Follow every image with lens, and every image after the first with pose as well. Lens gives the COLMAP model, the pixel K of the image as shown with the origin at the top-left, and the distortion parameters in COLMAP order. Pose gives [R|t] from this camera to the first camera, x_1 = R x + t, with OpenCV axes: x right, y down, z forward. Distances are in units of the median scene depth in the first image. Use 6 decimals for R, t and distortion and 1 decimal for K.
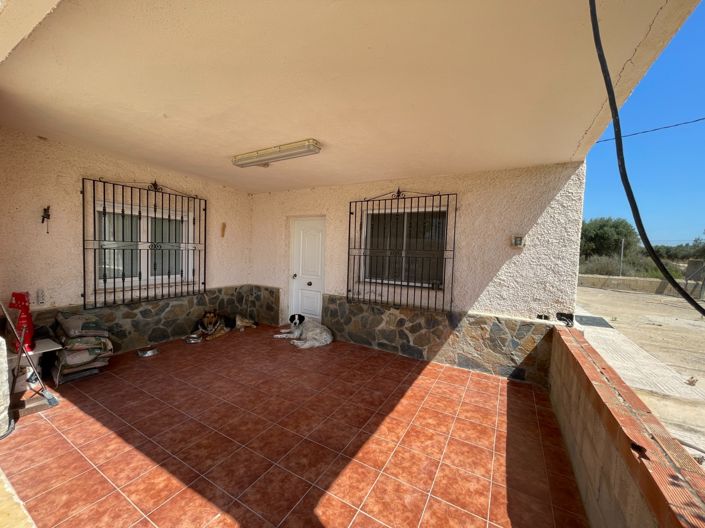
lens RADIAL K [[283.6, 0, 351.6], [0, 283.6, 264.5], [0, 0, 1]] dist [-0.002291, -0.000157]
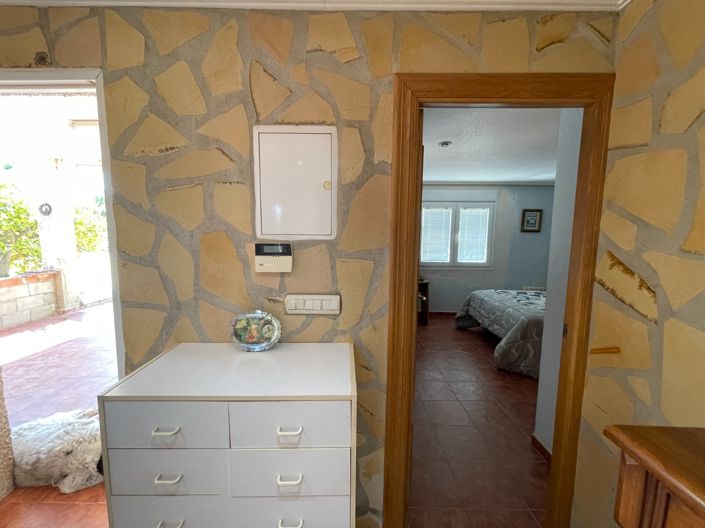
lens RADIAL K [[283.6, 0, 354.6], [0, 283.6, 265.1], [0, 0, 1]] dist [-0.002291, -0.000157]
pose [[-0.867981, 0.013872, -0.496403, -0.519176], [-0.064807, 0.987897, 0.140925, -0.133670], [0.492350, 0.154490, -0.856577, 2.557341]]
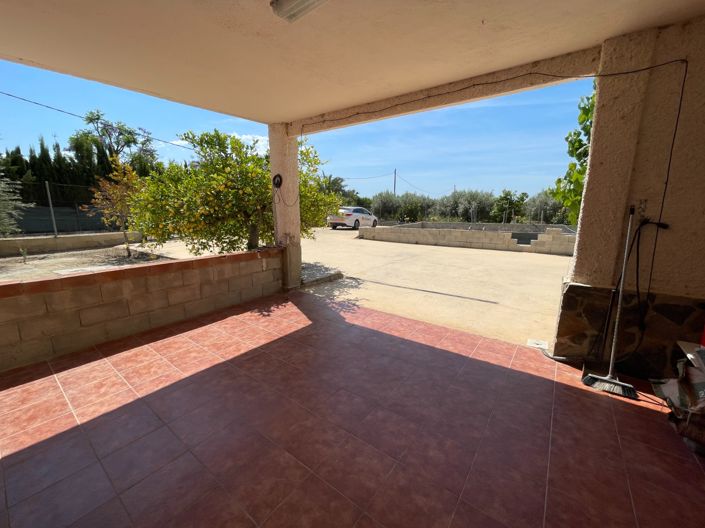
lens RADIAL K [[283.6, 0, 353.7], [0, 283.6, 264.8], [0, 0, 1]] dist [-0.002291, -0.000157]
pose [[-0.991920, -0.057036, 0.113322, -0.391842], [-0.028042, 0.969717, 0.242617, -0.046820], [-0.123728, 0.237479, -0.963481, 1.742986]]
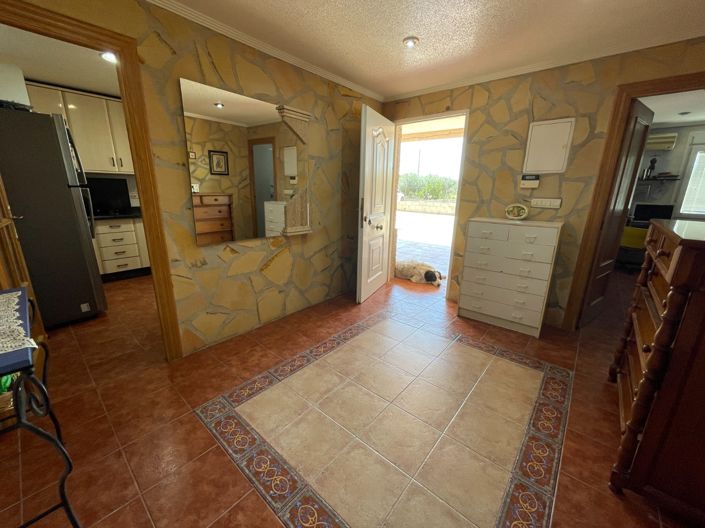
lens RADIAL K [[283.6, 0, 350.8], [0, 283.6, 261.0], [0, 0, 1]] dist [-0.002291, -0.000157]
pose [[-0.979874, -0.098112, 0.173840, -0.203123], [-0.042066, 0.952809, 0.300641, -0.080995], [-0.195133, 0.287277, -0.937761, 3.279781]]
